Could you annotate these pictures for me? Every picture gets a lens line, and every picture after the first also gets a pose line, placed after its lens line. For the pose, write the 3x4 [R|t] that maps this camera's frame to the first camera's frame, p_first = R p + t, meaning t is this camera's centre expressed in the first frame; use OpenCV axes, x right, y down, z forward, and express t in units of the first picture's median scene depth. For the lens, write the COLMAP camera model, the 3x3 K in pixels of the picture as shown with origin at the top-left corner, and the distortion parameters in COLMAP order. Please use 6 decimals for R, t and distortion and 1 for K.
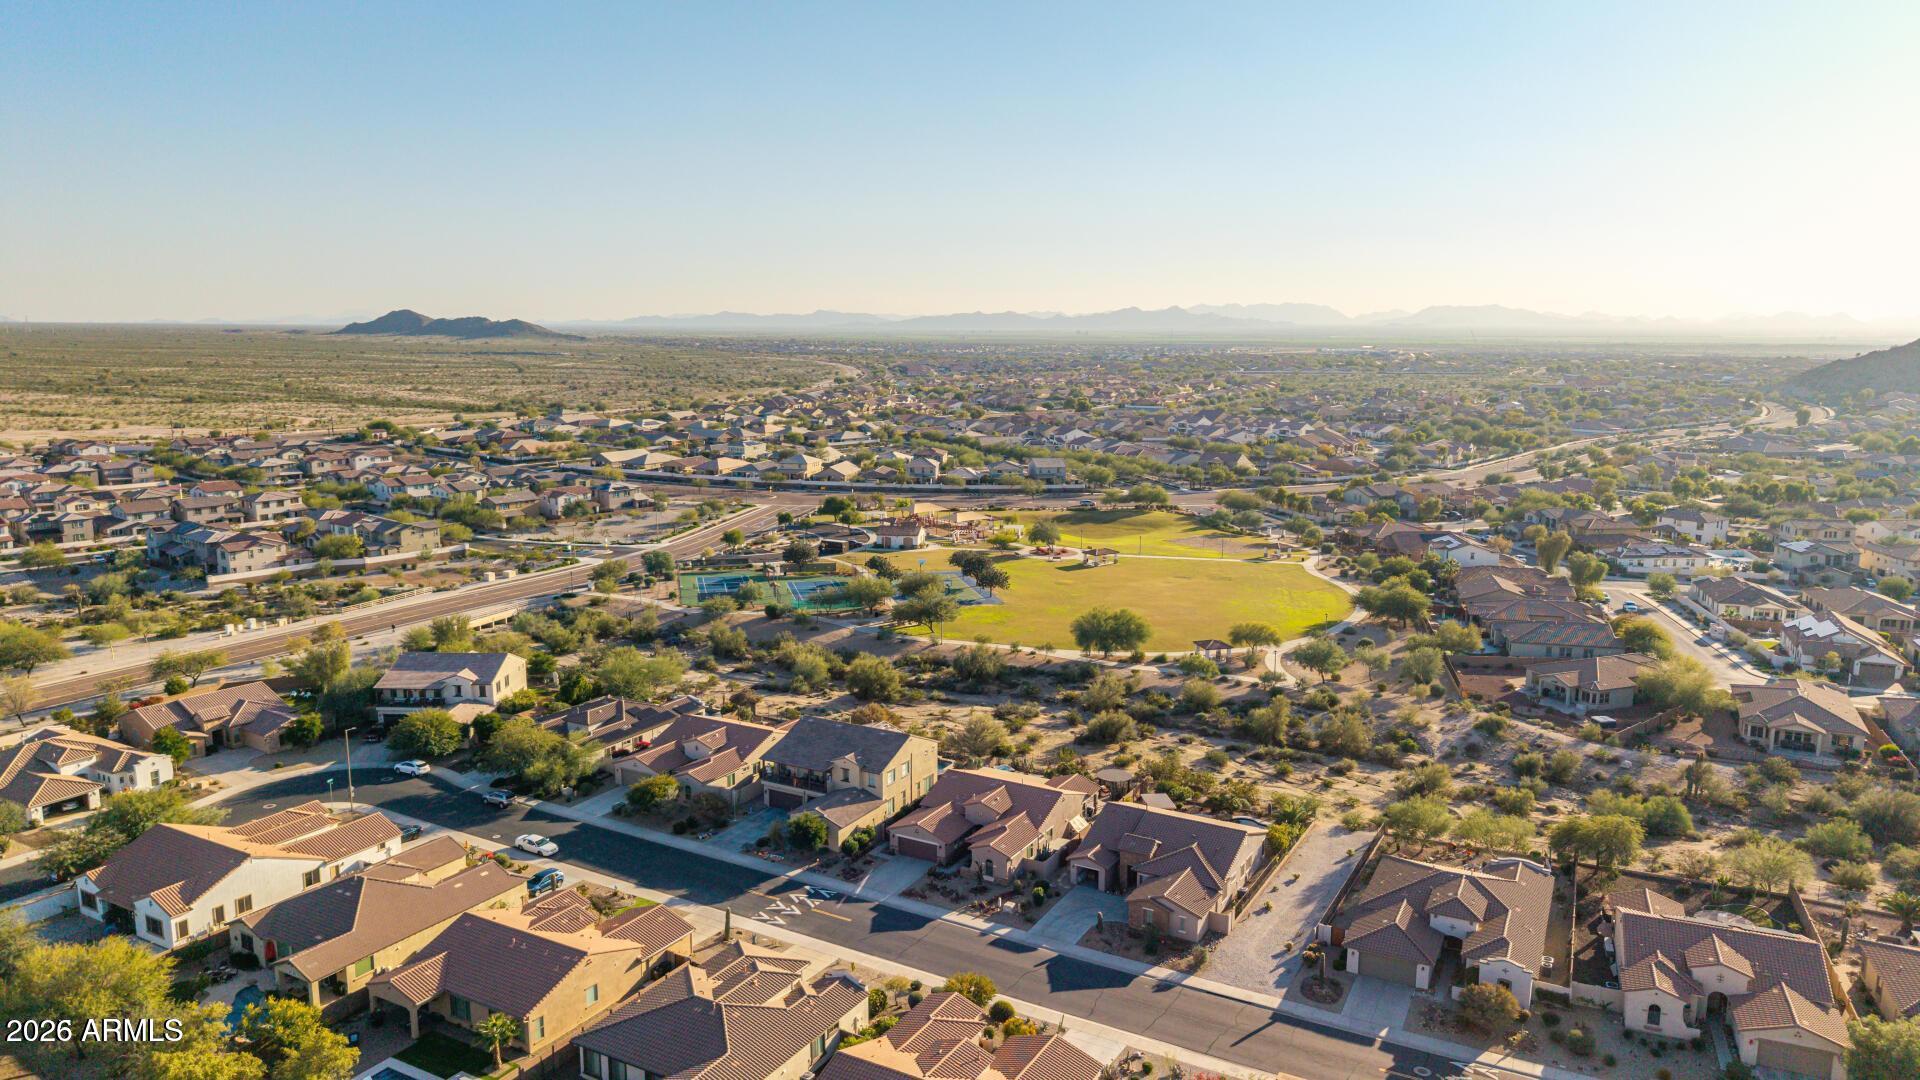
lens RADIAL K [[1276.7, 0, 968.7], [0, 1276.7, 534.6], [0, 0, 1]] dist [0.028580, -0.003978]
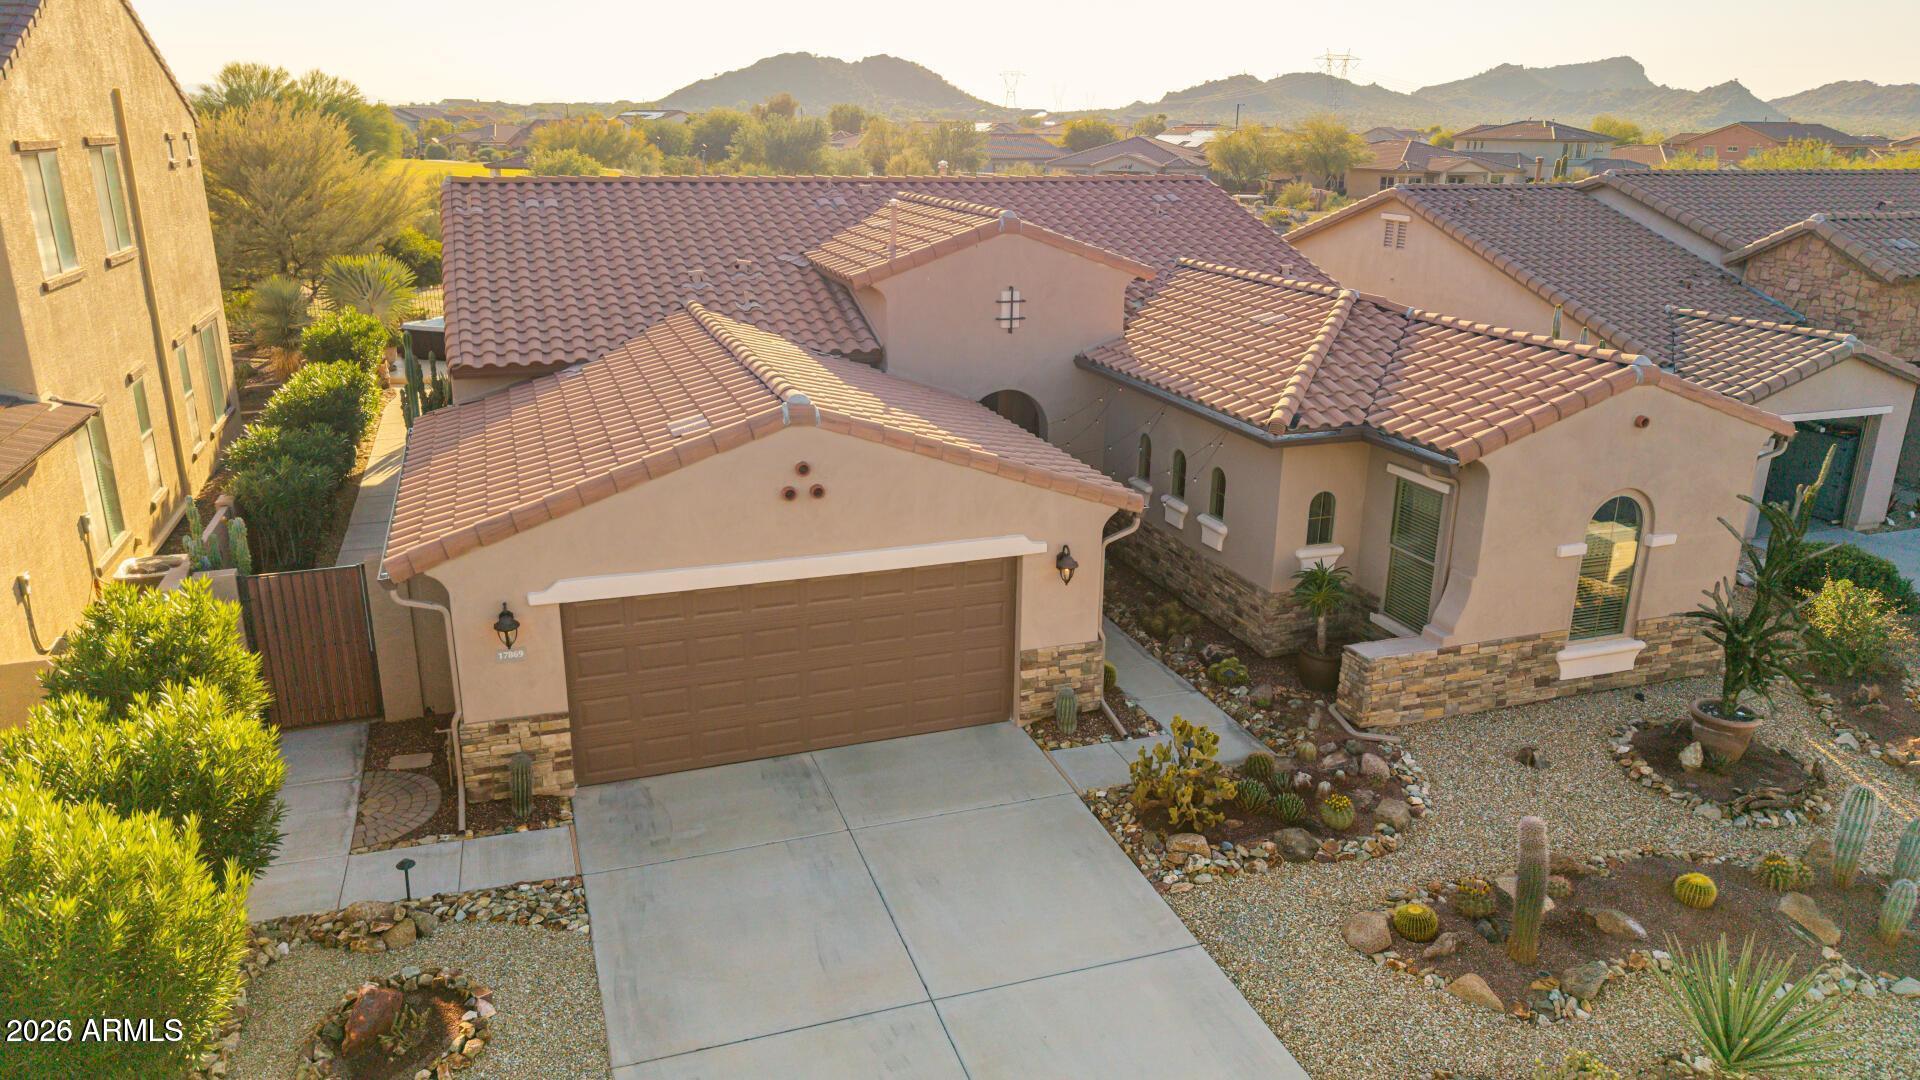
lens RADIAL K [[1293.9, 0, 961.6], [0, 1293.9, 546.4], [0, 0, 1]] dist [-0.004080, -0.012748]
pose [[0.653627, -0.226524, 0.722121, -0.090457], [0.106328, 0.972178, 0.208723, 0.187280], [-0.749311, -0.059645, 0.659527, 0.798335]]
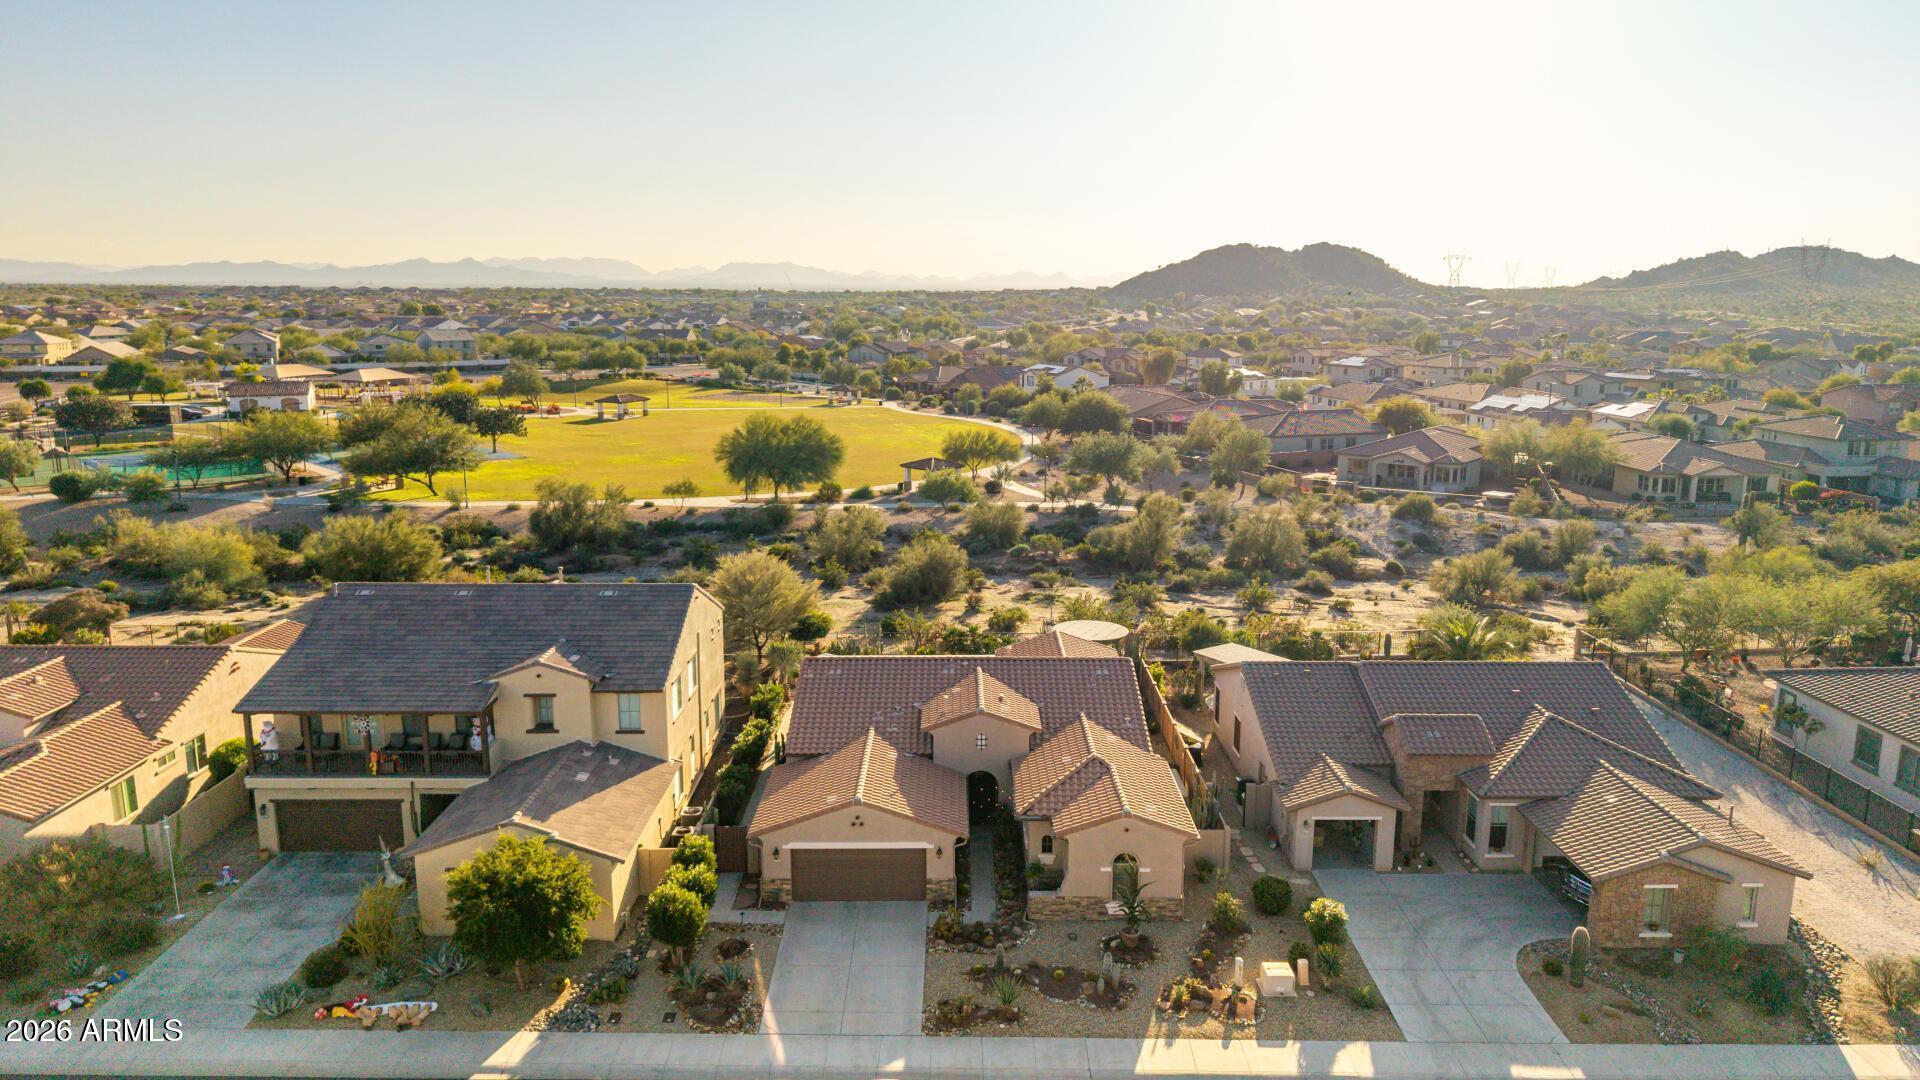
lens RADIAL K [[1276.7, 0, 954.7], [0, 1276.7, 535.4], [0, 0, 1]] dist [0.028580, -0.003978]
pose [[0.870013, -0.092268, 0.484318, -0.151464], [0.076918, 0.995705, 0.051521, 0.121857], [-0.486992, -0.007571, 0.873374, 0.598238]]
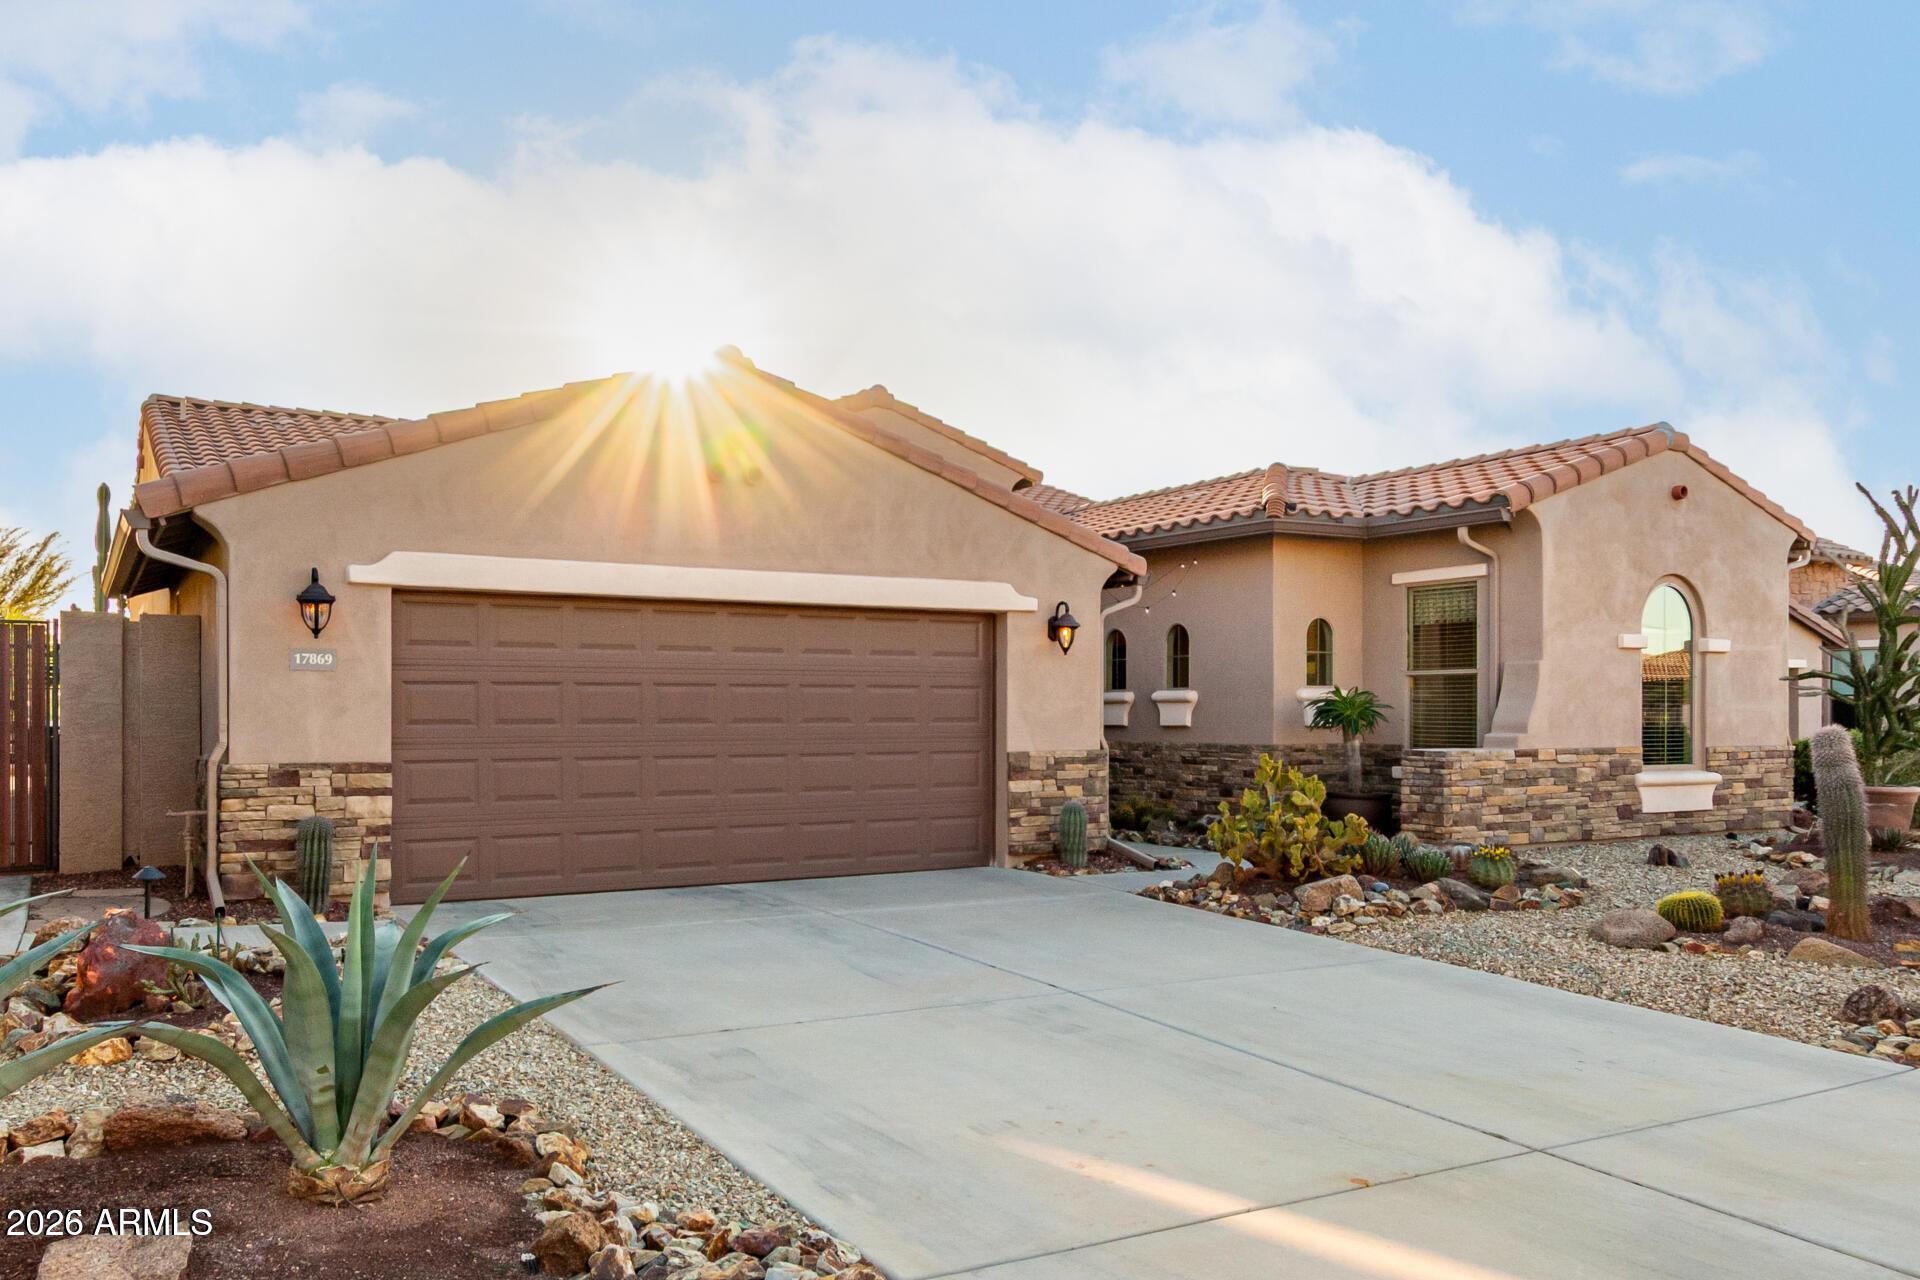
lens RADIAL K [[1426.6, 0, 895.3], [0, 1426.6, 730.1], [0, 0, 1]] dist [-0.010857, 0.015473]
pose [[0.508351, -0.000842, 0.861150, -0.090366], [0.134019, 0.987893, -0.078147, 0.218045], [-0.850658, 0.155136, 0.502309, 0.822659]]
